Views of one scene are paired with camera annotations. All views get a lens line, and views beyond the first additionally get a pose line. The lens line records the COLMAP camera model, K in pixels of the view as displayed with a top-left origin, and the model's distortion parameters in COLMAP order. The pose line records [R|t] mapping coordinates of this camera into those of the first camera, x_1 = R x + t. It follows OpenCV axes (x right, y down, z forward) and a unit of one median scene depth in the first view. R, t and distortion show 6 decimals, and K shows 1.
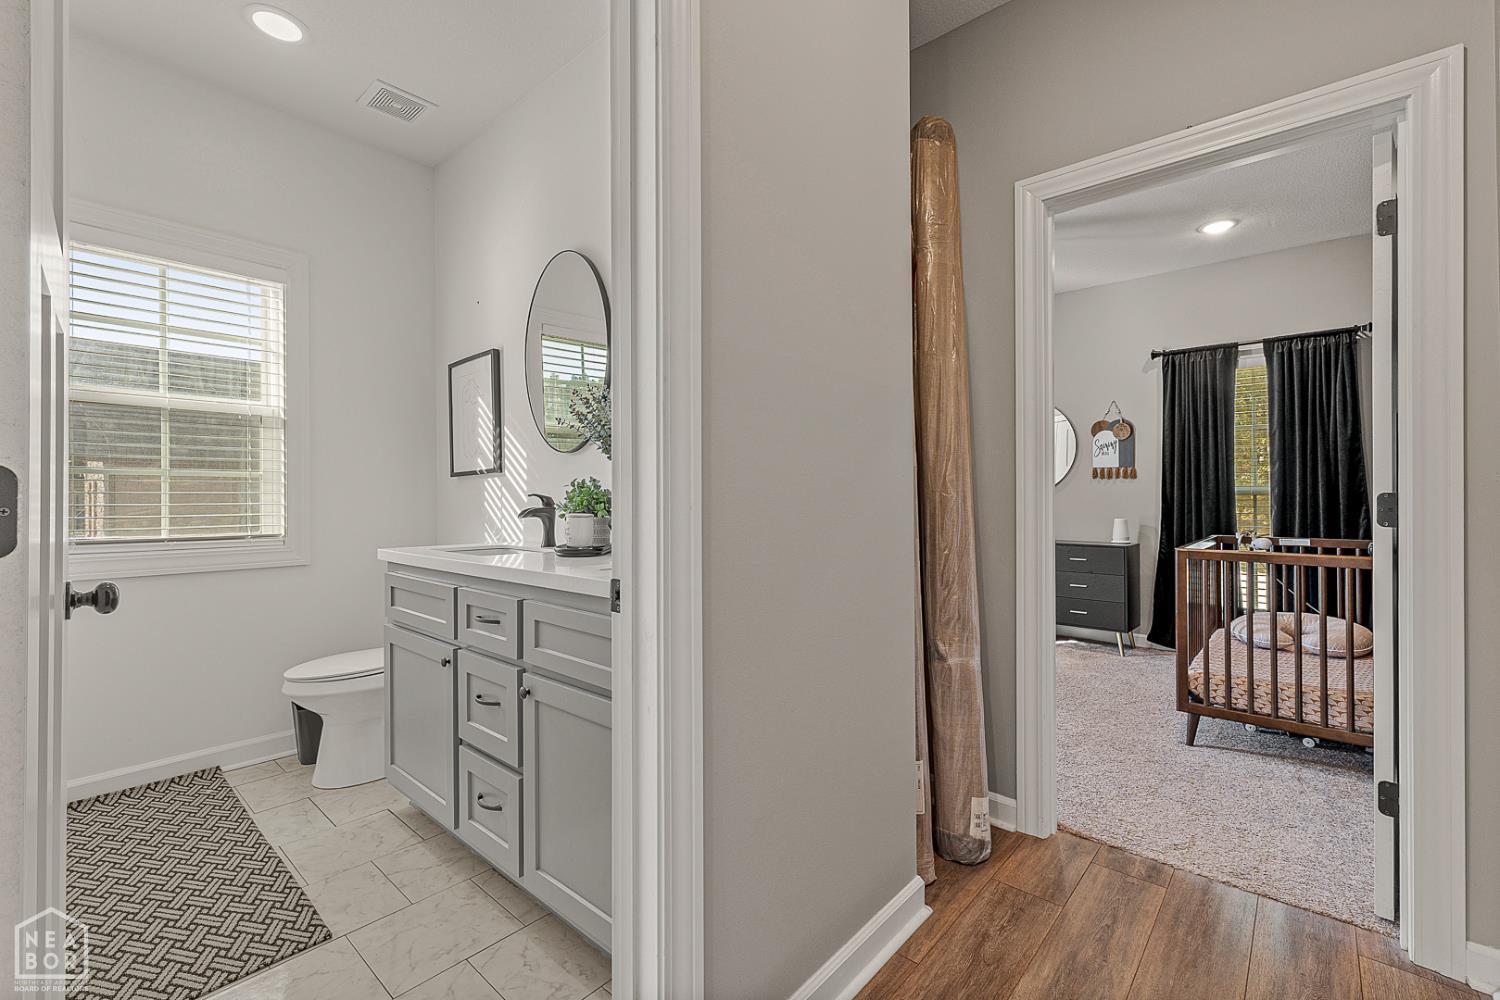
lens RADIAL K [[645.5, 0, 752.5], [0, 645.5, 498.1], [0, 0, 1]] dist [-0.002767, 0.001358]
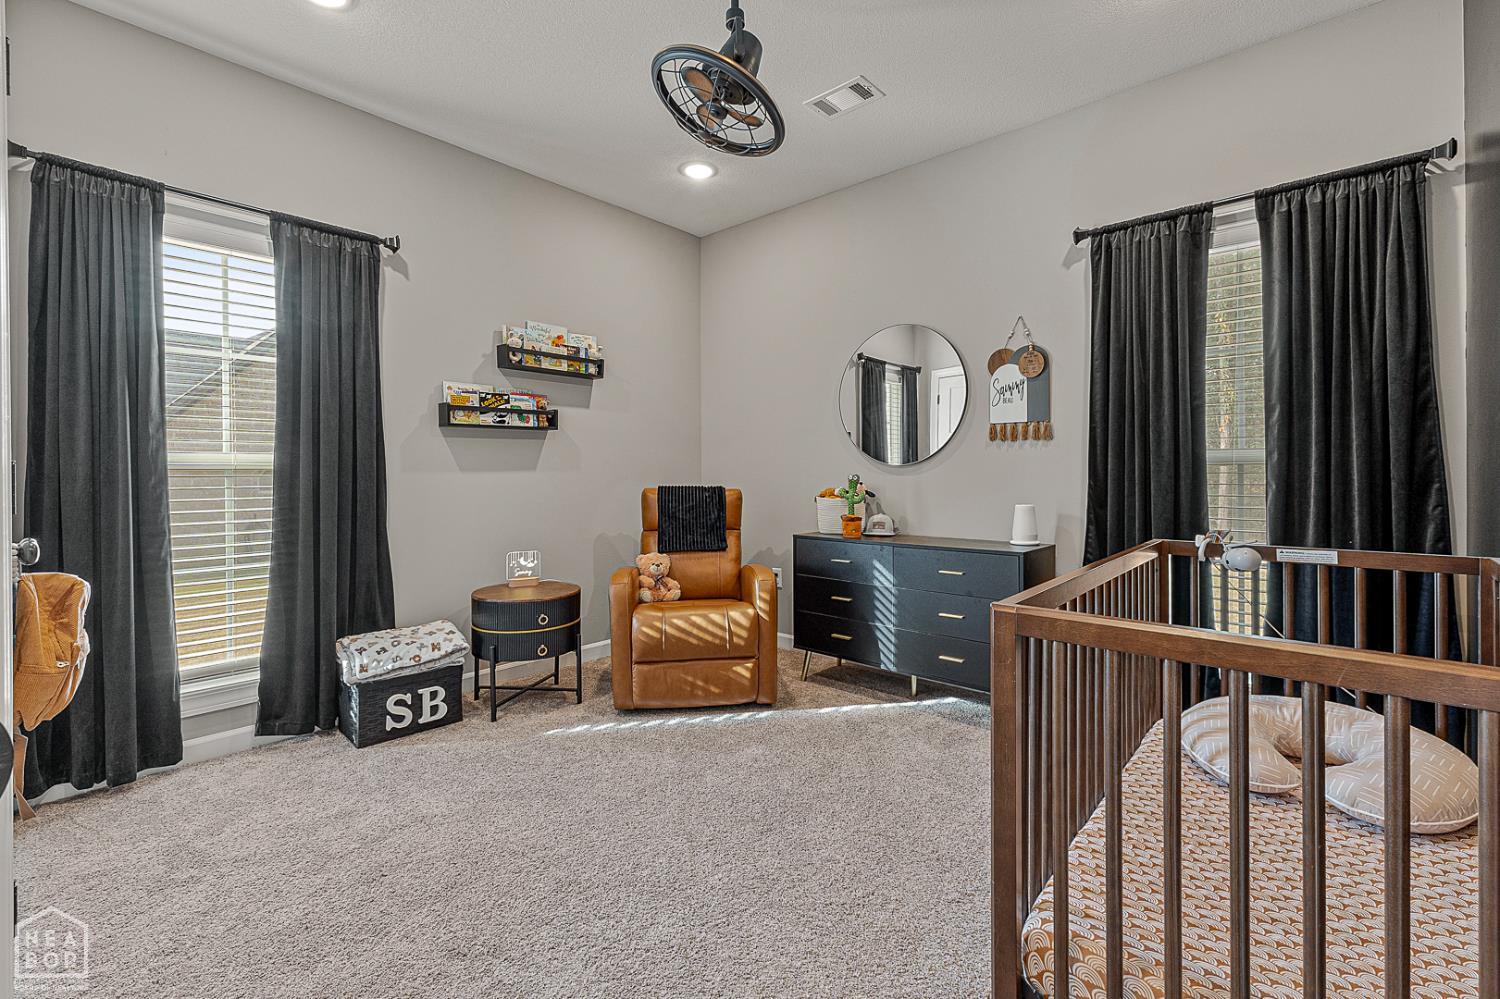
lens RADIAL K [[645.5, 0, 766.0], [0, 645.5, 482.8], [0, 0, 1]] dist [-0.002767, 0.001358]
pose [[0.999999, -0.000233, 0.001627, 0.184874], [0.000214, 0.999931, 0.011785, 0.002193], [-0.001630, -0.011785, 0.999929, 0.220383]]
